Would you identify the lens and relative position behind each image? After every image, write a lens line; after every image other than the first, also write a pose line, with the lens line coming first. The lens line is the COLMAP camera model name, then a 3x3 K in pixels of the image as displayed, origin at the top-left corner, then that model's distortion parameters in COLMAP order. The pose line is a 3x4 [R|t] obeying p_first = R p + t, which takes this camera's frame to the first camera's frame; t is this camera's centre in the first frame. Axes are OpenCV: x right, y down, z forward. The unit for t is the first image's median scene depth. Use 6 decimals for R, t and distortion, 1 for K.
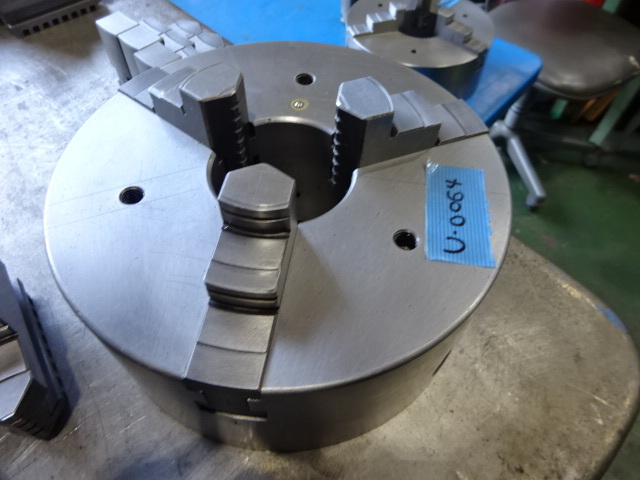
lens RADIAL K [[468.2, 0, 320.0], [0, 468.2, 240.0], [0, 0, 1]] dist [0.005982, -0.014028]
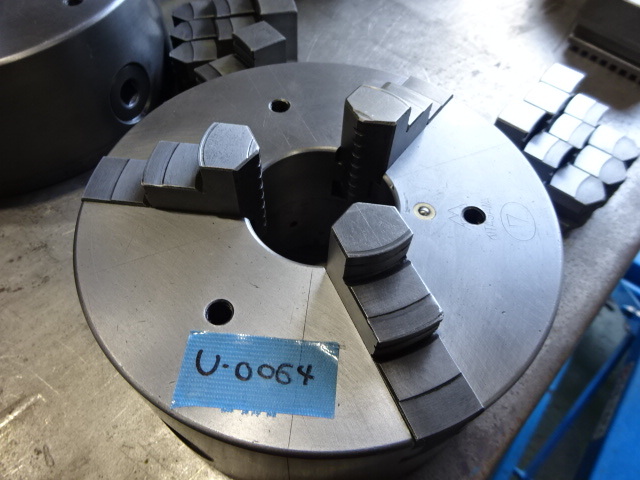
lens RADIAL K [[468.2, 0, 320.0], [0, 468.2, 240.0], [0, 0, 1]] dist [0.005982, -0.014028]
pose [[0.049580, 0.805569, -0.590424, 0.265598], [-0.830291, 0.361808, 0.423925, -0.256990], [0.555121, 0.469206, 0.686795, 0.183018]]
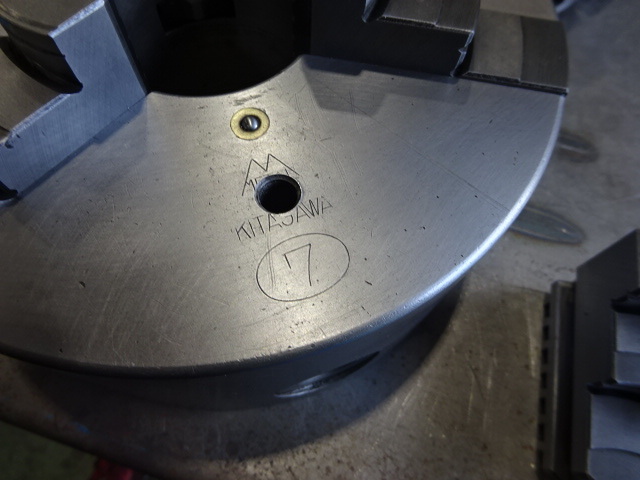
lens RADIAL K [[468.2, 0, 320.0], [0, 468.2, 240.0], [0, 0, 1]] dist [0.005982, -0.014028]
pose [[-0.874445, 0.423465, -0.236691, 0.031748], [-0.418833, -0.412806, 0.808808, -0.416509], [0.244794, 0.806393, 0.538337, 0.463049]]
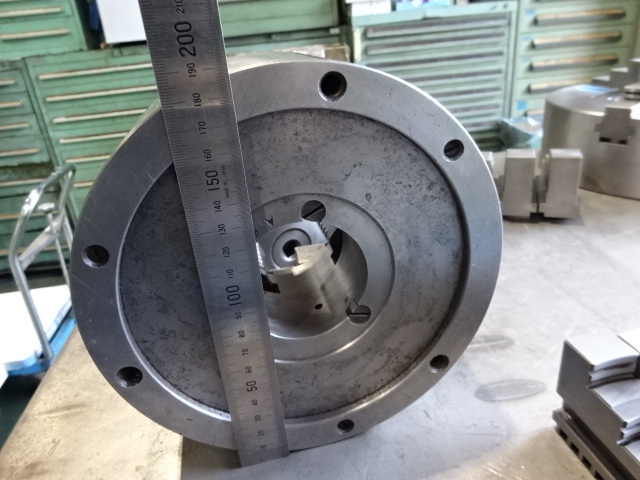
lens RADIAL K [[468.2, 0, 320.0], [0, 468.2, 240.0], [0, 0, 1]] dist [0.005982, -0.014028]
pose [[-0.587341, 0.377696, -0.715804, 0.280942], [-0.606537, 0.380161, 0.698277, -0.500746], [0.535858, 0.844288, 0.005802, 0.424478]]
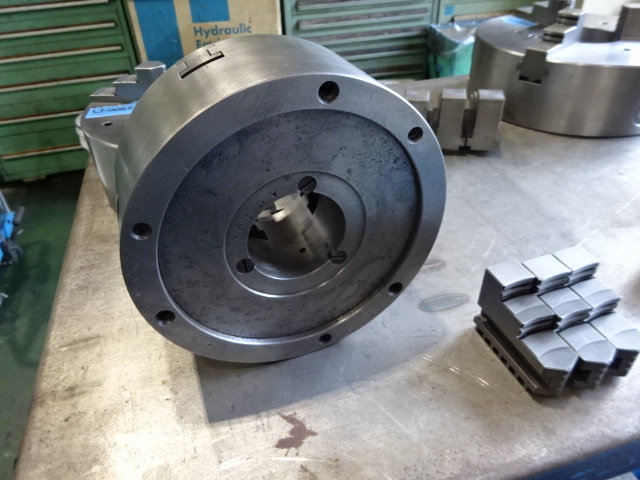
lens RADIAL K [[468.2, 0, 320.0], [0, 468.2, 240.0], [0, 0, 1]] dist [0.005982, -0.014028]
pose [[-0.462049, 0.539359, -0.703991, 0.391467], [-0.703473, 0.260475, 0.661271, -0.568520], [0.540034, 0.800778, 0.259072, 0.305241]]
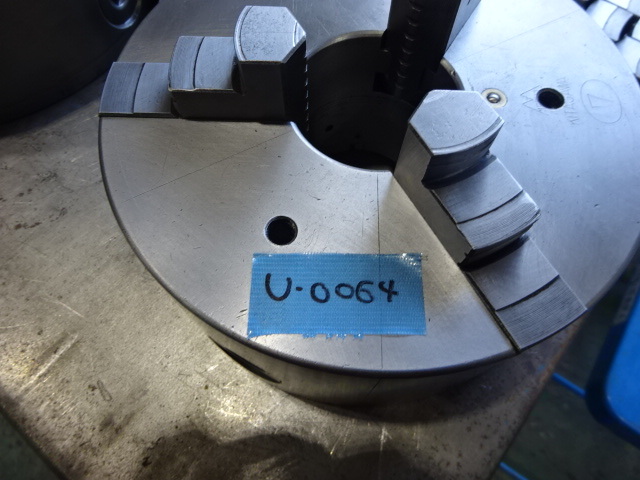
lens RADIAL K [[468.2, 0, 320.0], [0, 468.2, 240.0], [0, 0, 1]] dist [0.005982, -0.014028]
pose [[0.123741, 0.894289, -0.430040, 0.238510], [-0.807703, 0.342526, 0.479888, -0.187642], [0.576459, 0.287963, 0.764704, 0.185569]]
